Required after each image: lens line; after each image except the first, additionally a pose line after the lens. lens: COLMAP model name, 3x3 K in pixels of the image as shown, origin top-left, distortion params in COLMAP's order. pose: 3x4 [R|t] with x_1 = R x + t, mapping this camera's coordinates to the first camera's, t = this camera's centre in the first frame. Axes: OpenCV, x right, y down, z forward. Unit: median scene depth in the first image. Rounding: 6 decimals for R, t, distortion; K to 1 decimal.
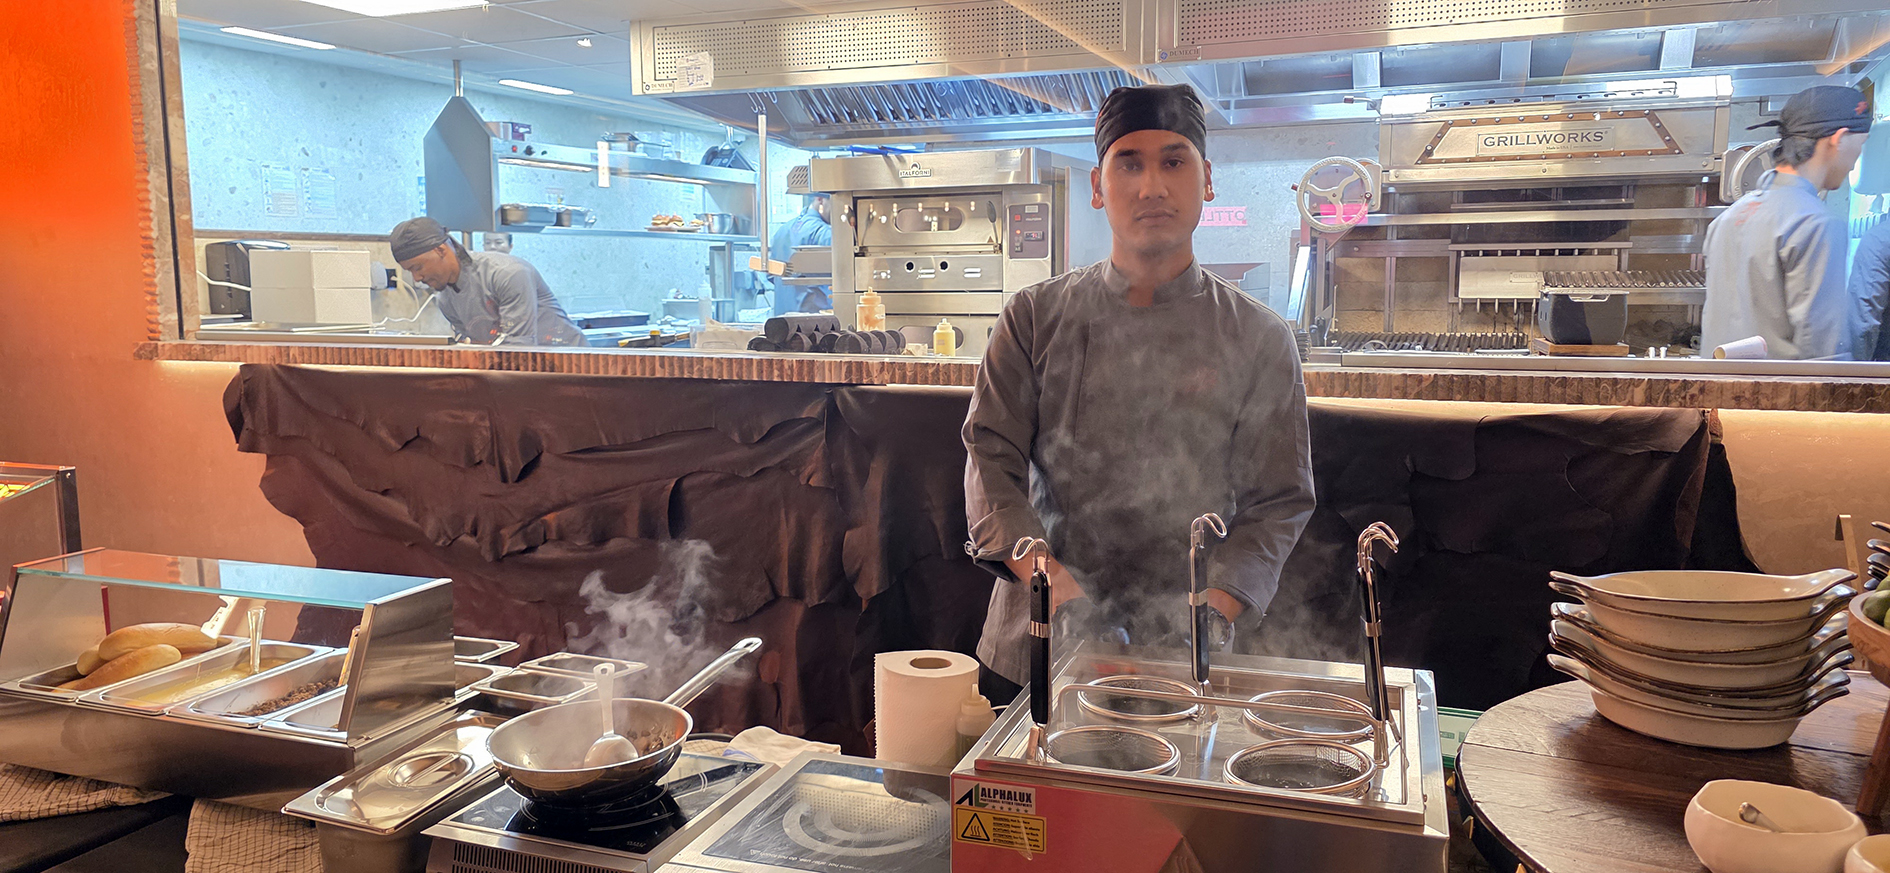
lens RADIAL K [[1247.2, 0, 945.0], [0, 1247.2, 436.5], [0, 0, 1]] dist [-0.001252, -0.003080]
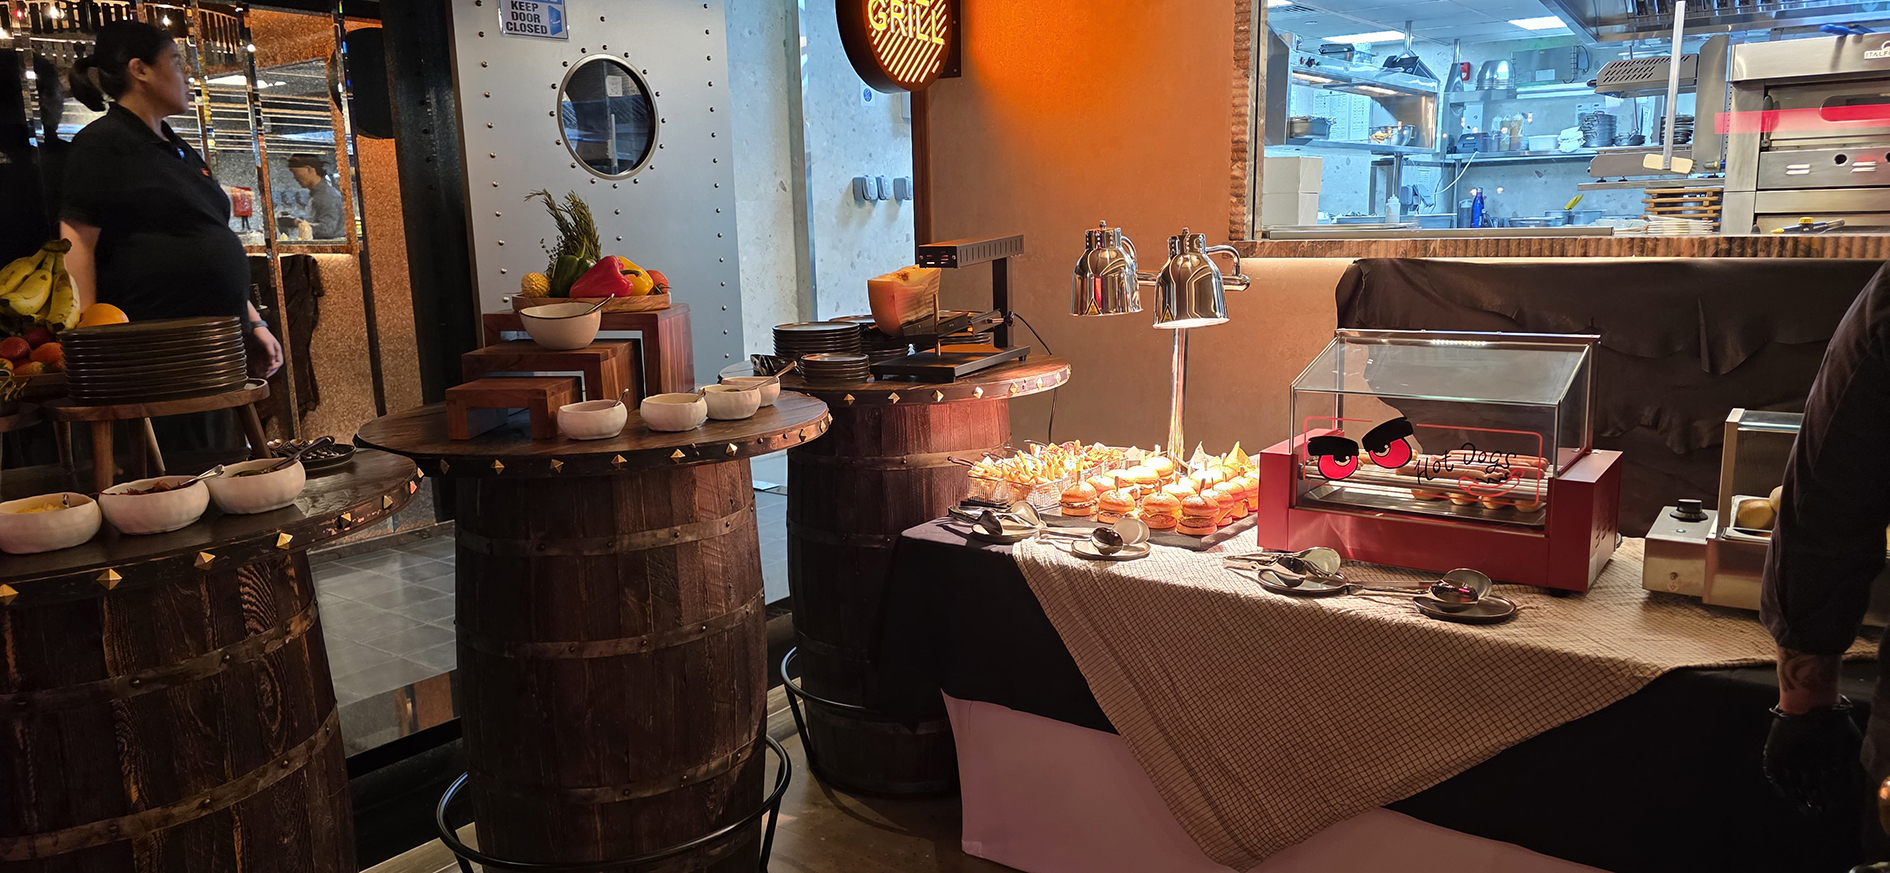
lens RADIAL K [[1247.2, 0, 945.0], [0, 1247.2, 436.5], [0, 0, 1]] dist [-0.001252, -0.003080]
pose [[0.962452, 0.024697, -0.270327, -0.609218], [-0.010922, 0.998569, 0.052342, 0.038297], [0.271233, -0.047424, 0.961345, -0.096019]]
